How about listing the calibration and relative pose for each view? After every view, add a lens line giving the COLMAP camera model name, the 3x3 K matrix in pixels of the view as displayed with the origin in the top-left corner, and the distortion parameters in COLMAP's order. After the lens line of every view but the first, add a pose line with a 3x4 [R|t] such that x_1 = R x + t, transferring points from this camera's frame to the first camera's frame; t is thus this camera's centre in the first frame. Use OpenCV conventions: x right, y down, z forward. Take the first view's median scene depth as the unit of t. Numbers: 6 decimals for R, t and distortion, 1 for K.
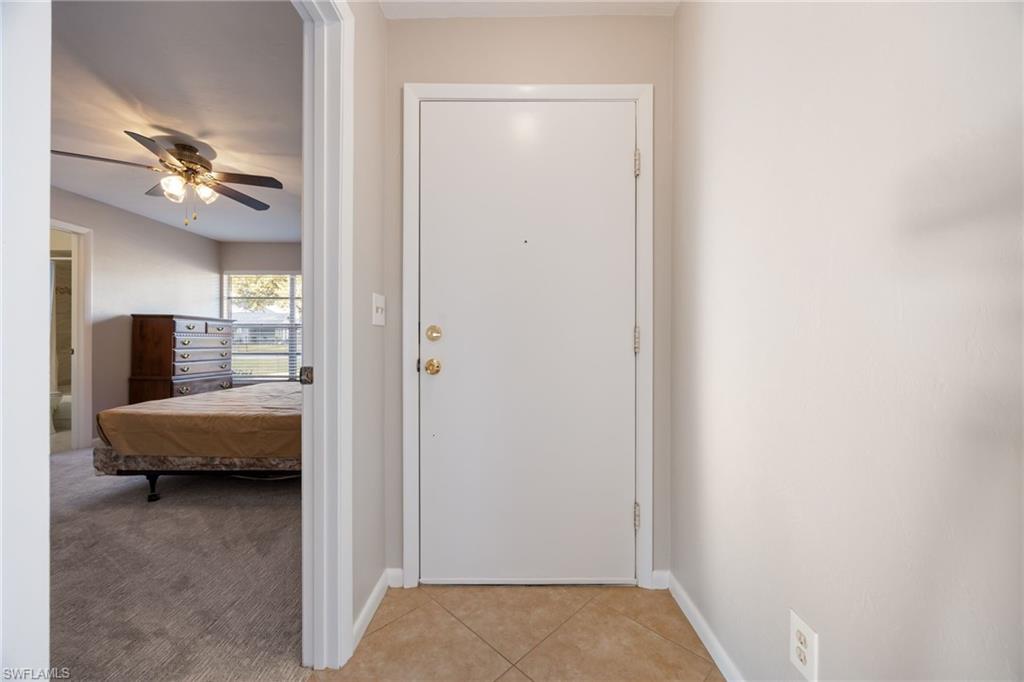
lens RADIAL K [[384.0, 0, 512.0], [0, 384.0, 341.0], [0, 0, 1]] dist [-0.001997, -0.000309]
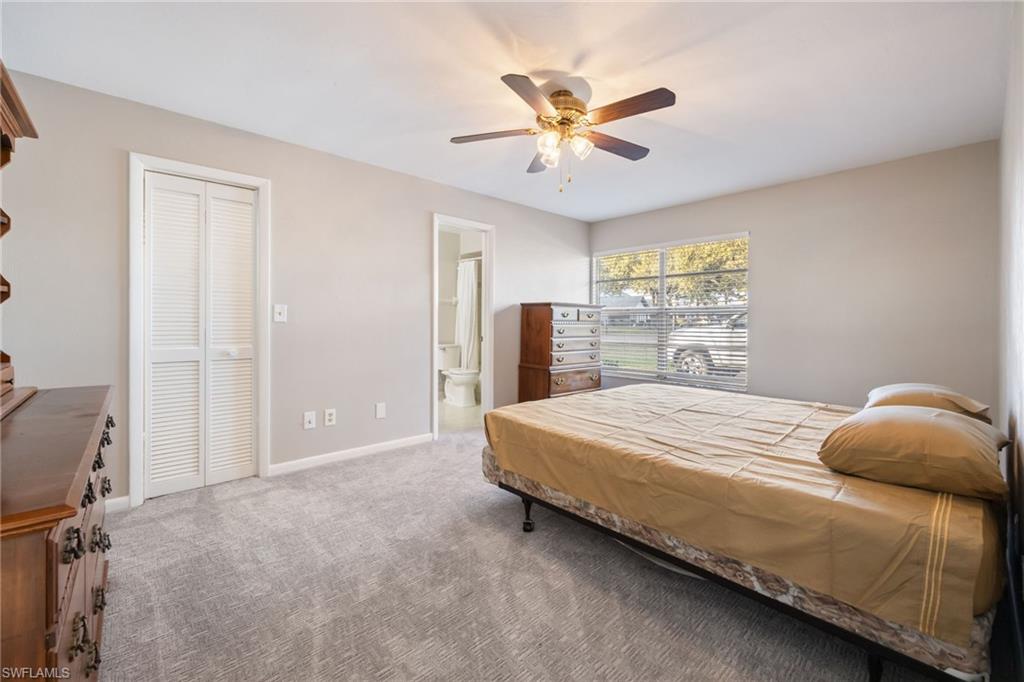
lens RADIAL K [[417.8, 0, 511.6], [0, 417.8, 324.0], [0, 0, 1]] dist [-0.000297, -0.000066]
pose [[0.677256, 0.005295, -0.735729, -0.273847], [-0.004589, 0.999985, 0.002972, -0.025452], [0.735734, 0.001364, 0.677270, 0.331446]]
